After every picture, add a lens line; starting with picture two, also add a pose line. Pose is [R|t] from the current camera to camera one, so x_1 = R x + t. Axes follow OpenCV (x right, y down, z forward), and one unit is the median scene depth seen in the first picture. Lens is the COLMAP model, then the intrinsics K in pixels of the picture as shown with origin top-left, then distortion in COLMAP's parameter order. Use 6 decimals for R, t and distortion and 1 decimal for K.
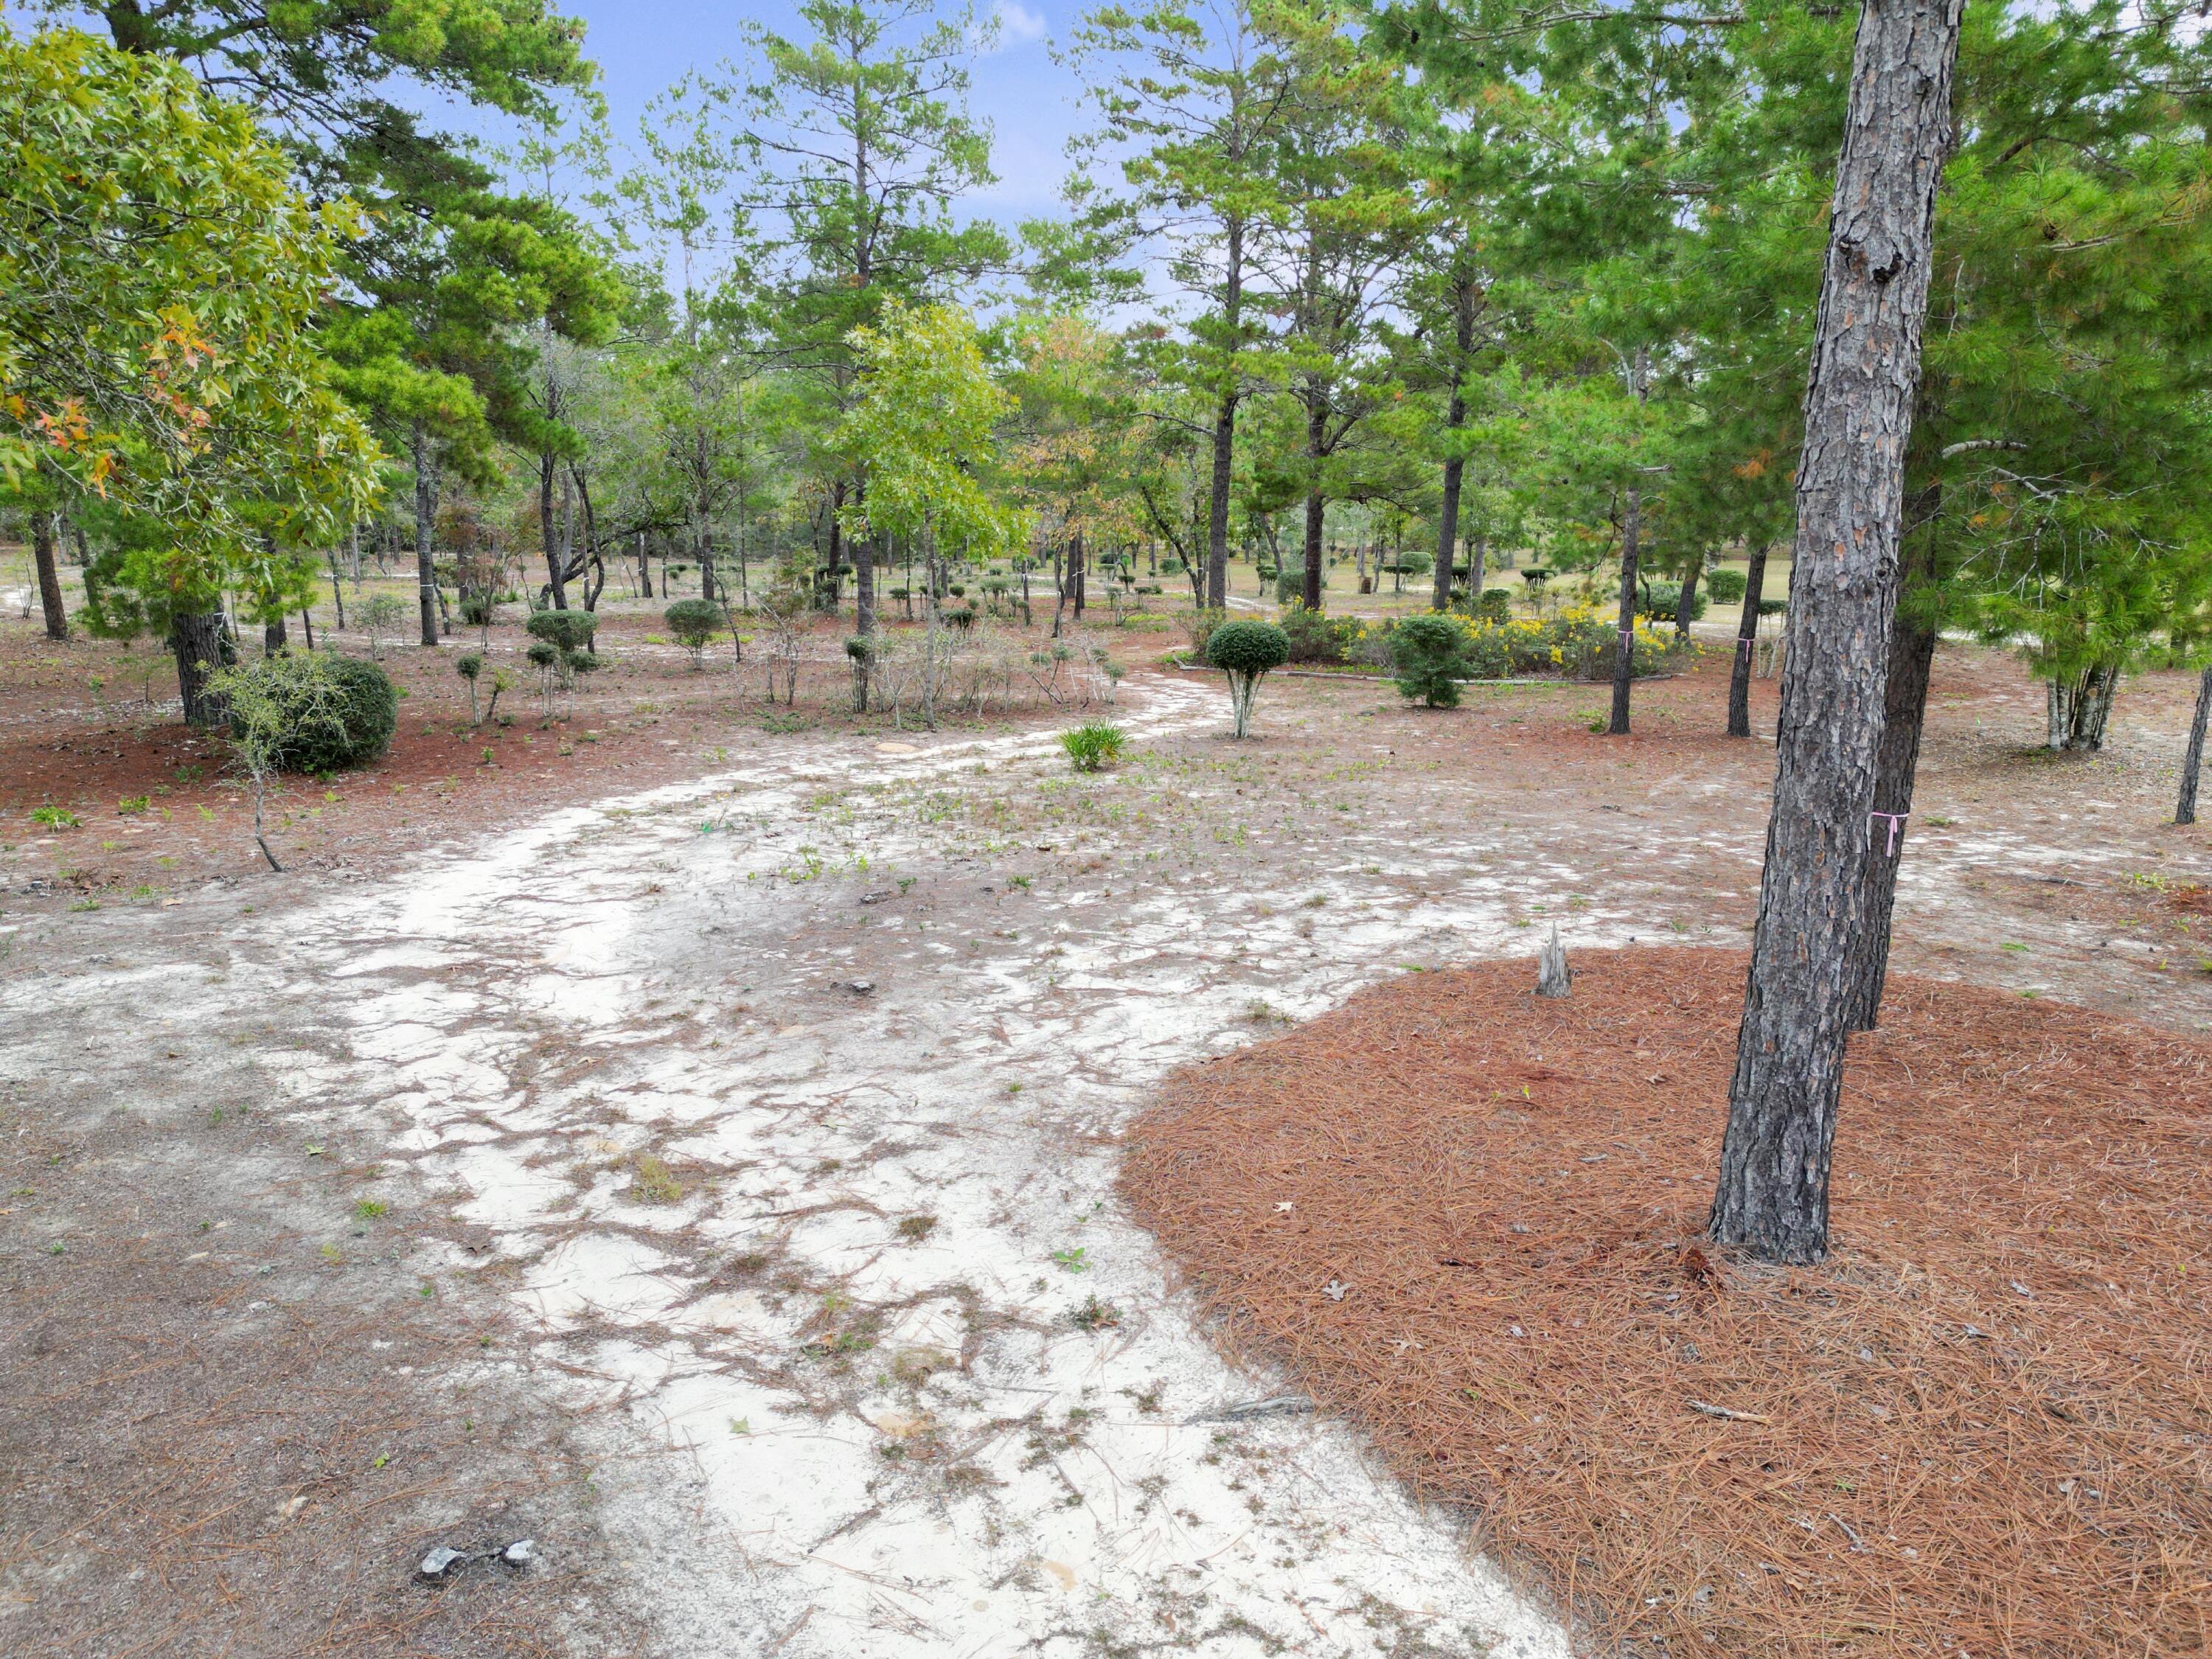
lens RADIAL K [[1522.8, 0, 1095.8], [0, 1522.8, 830.7], [0, 0, 1]] dist [0.050947, -0.043680]
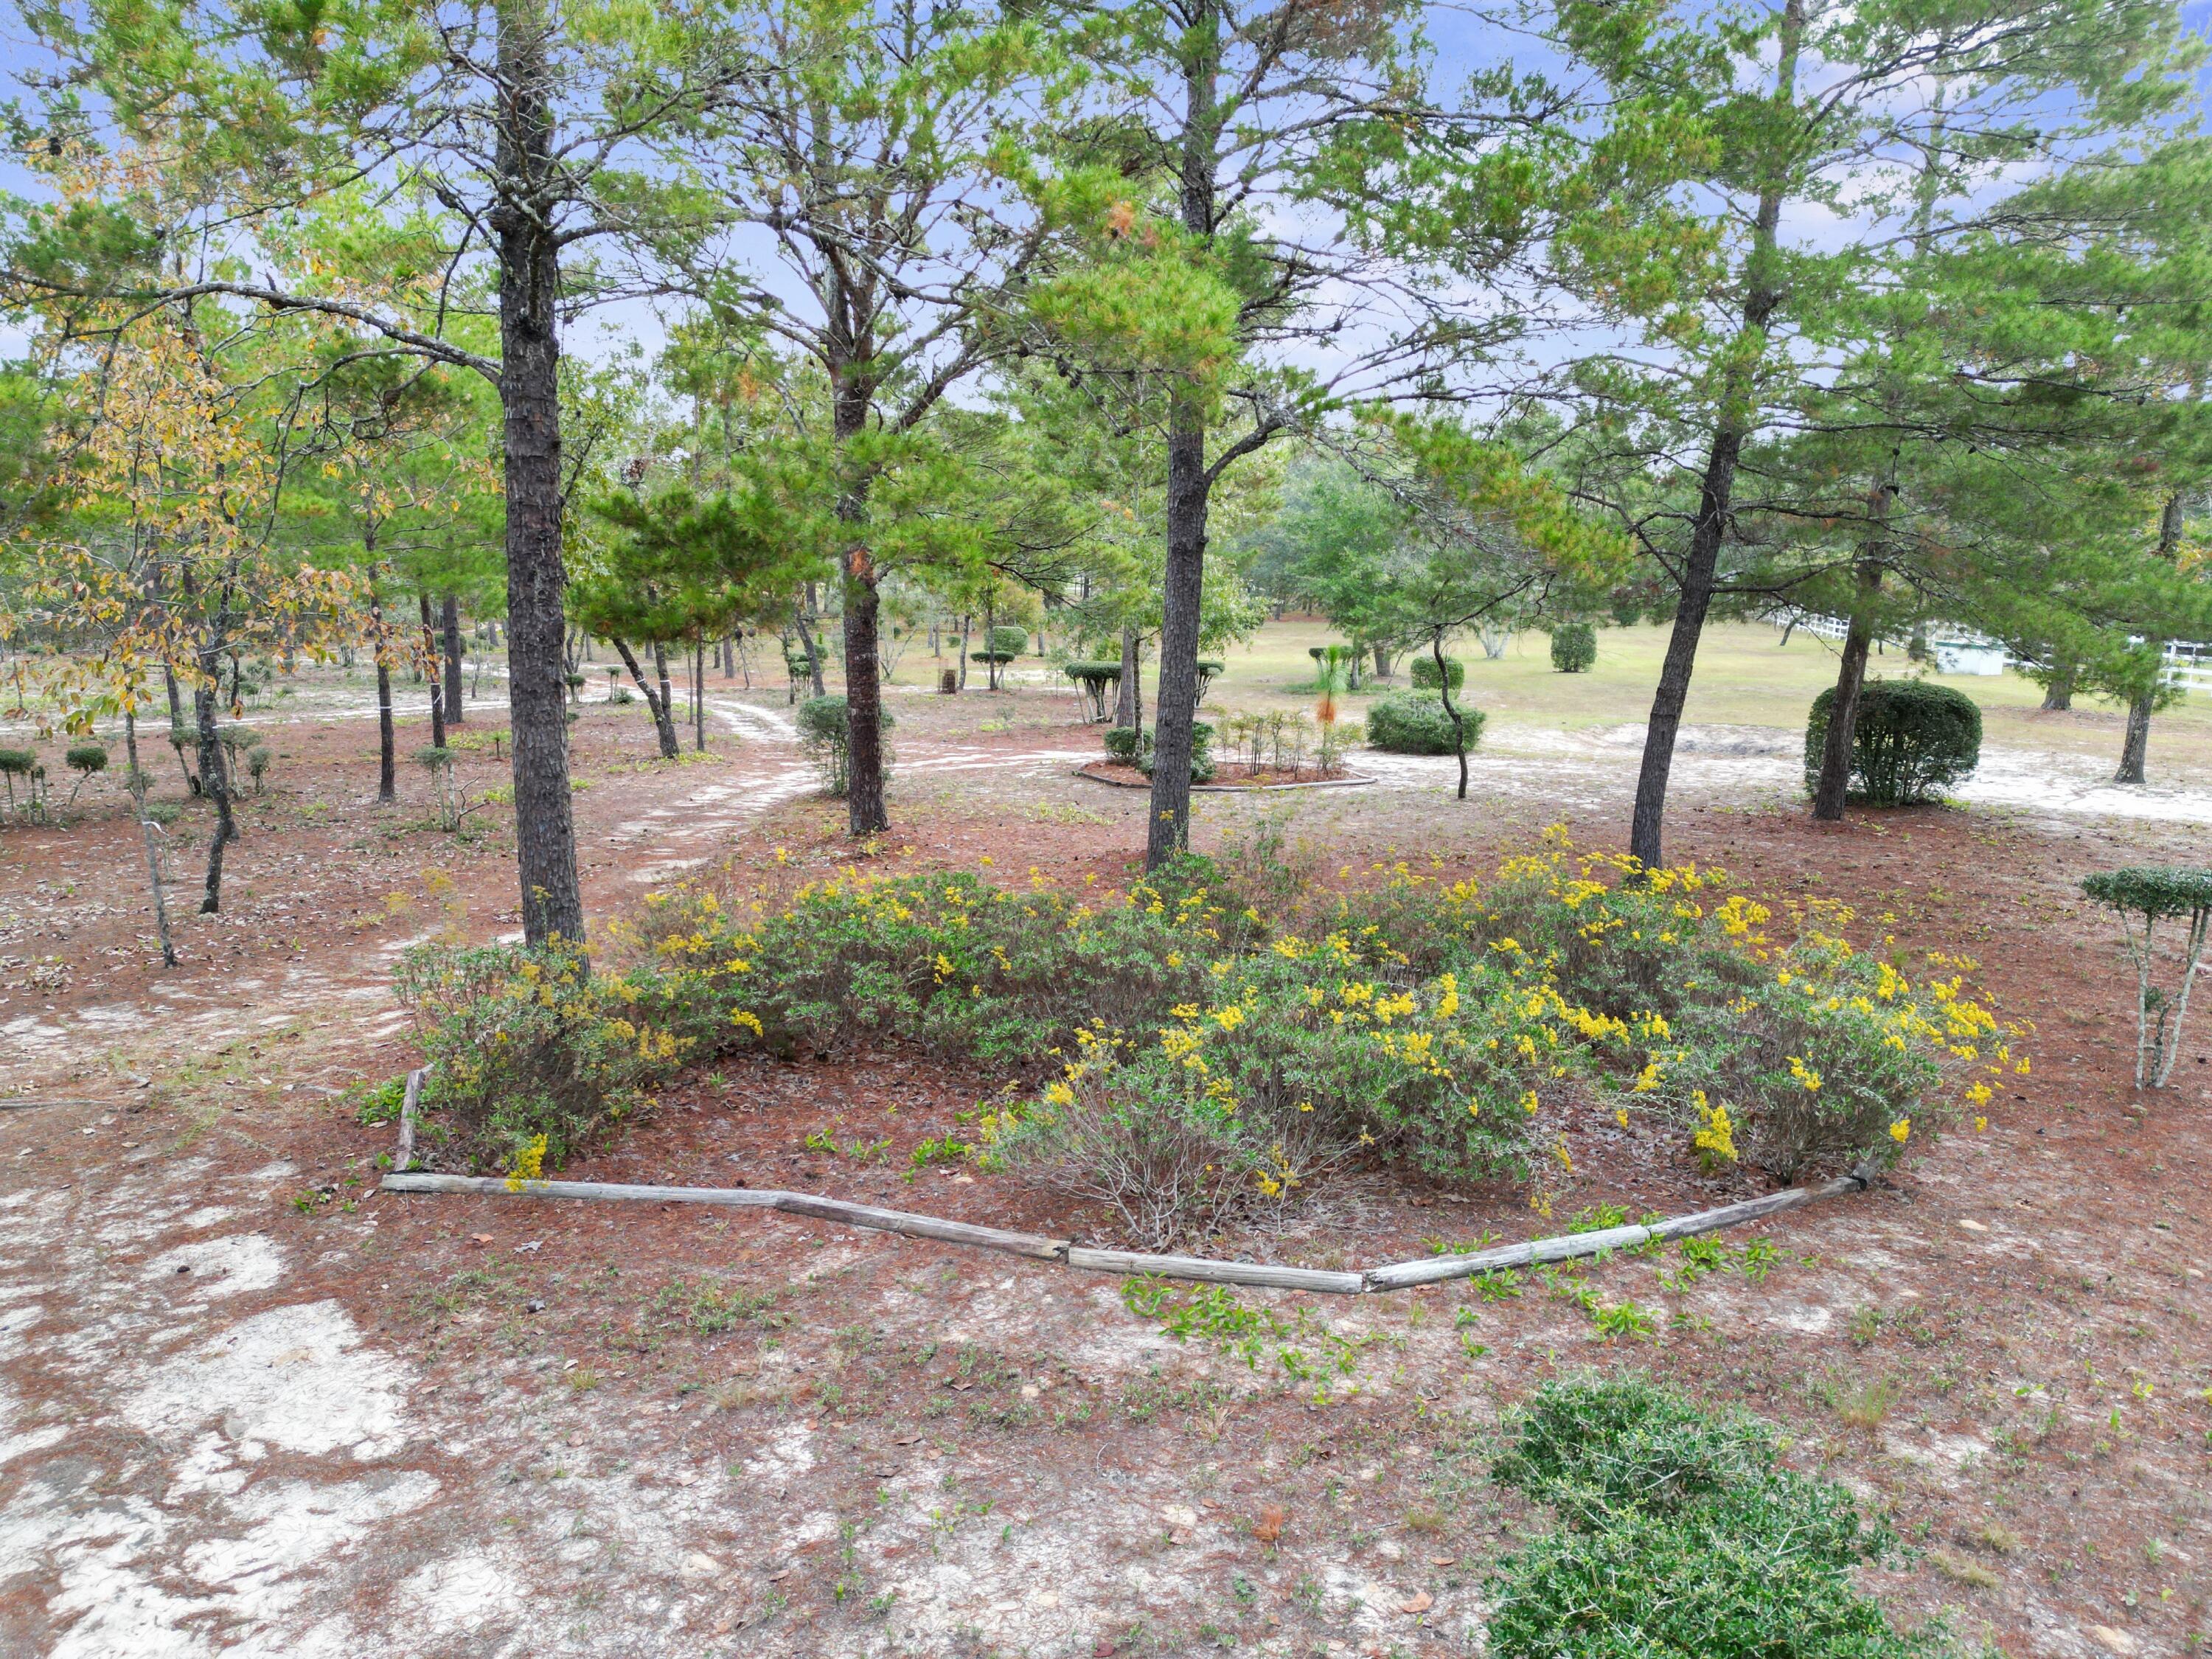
lens RADIAL K [[1522.8, 0, 1095.8], [0, 1522.8, 830.7], [0, 0, 1]] dist [0.050947, -0.043680]
pose [[0.960698, -0.051322, 0.272809, 0.117454], [0.060586, 0.997834, -0.025640, -0.172951], [-0.270902, 0.041161, 0.961726, 0.769155]]
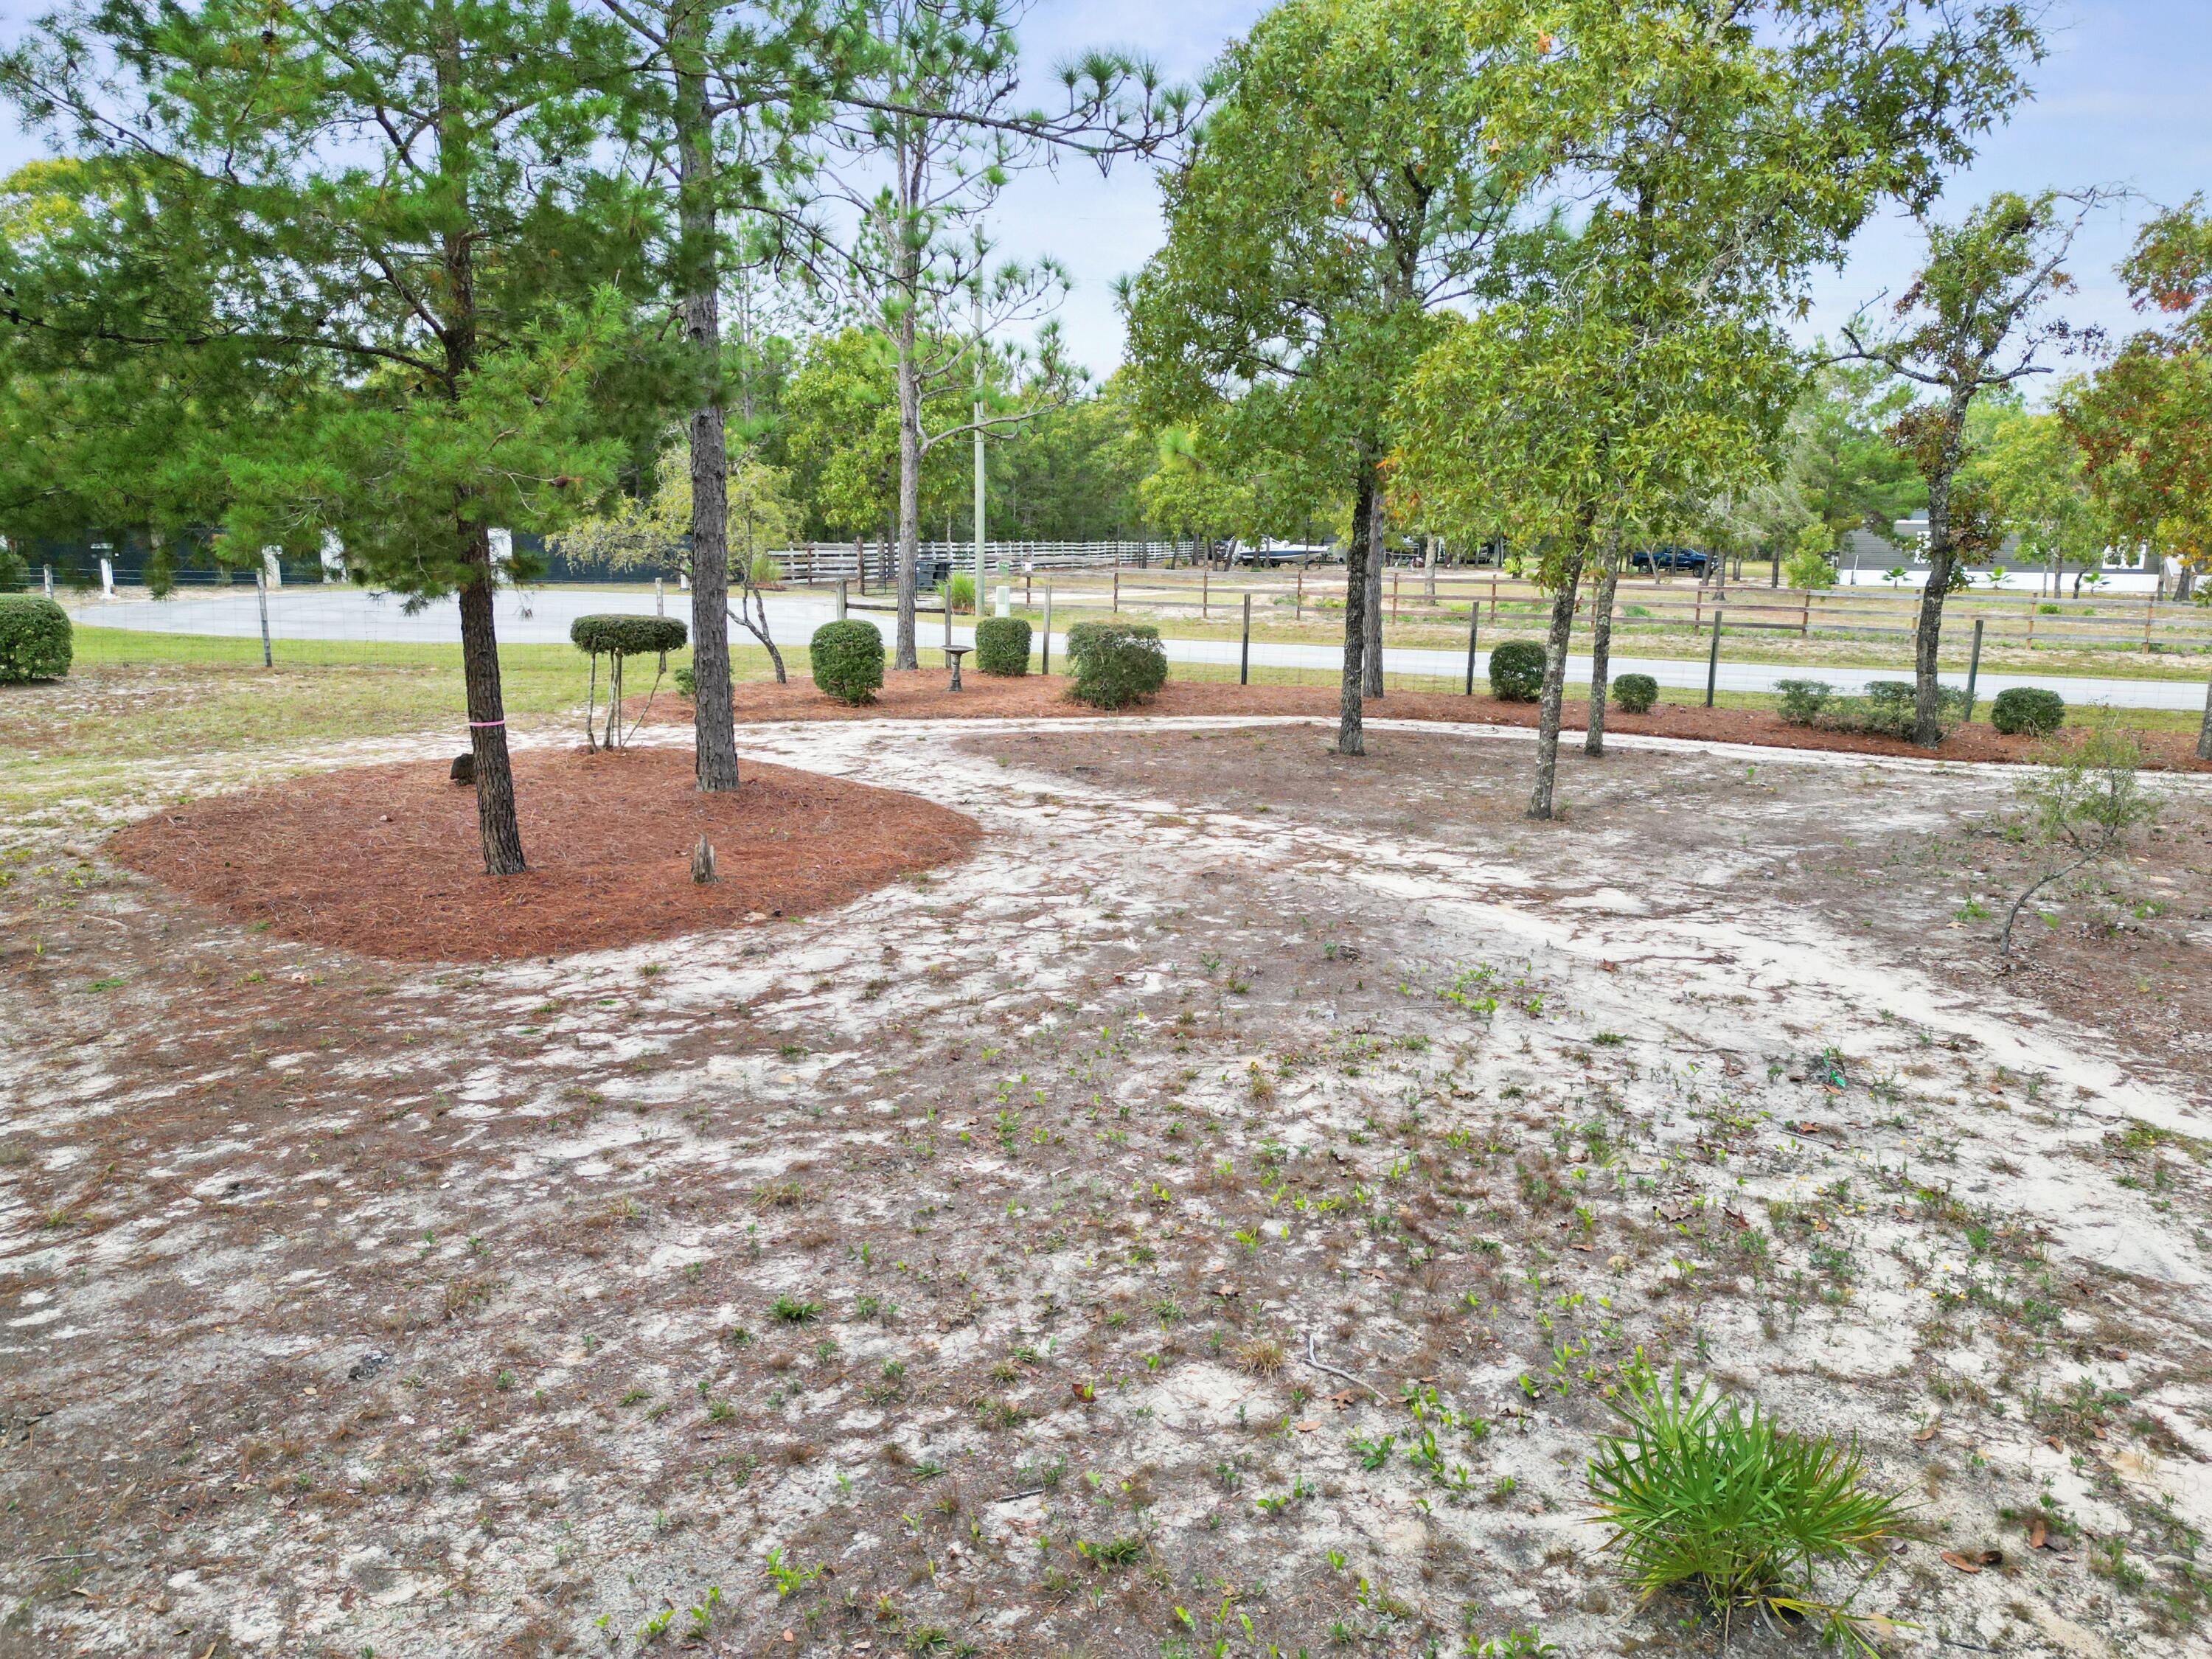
lens RADIAL K [[1522.8, 0, 1095.8], [0, 1522.8, 830.7], [0, 0, 1]] dist [0.050947, -0.043680]
pose [[-0.965328, 0.022206, -0.260093, 0.249459], [-0.086060, 0.913596, 0.397411, -0.386258], [0.246445, 0.406016, -0.880009, 1.766540]]
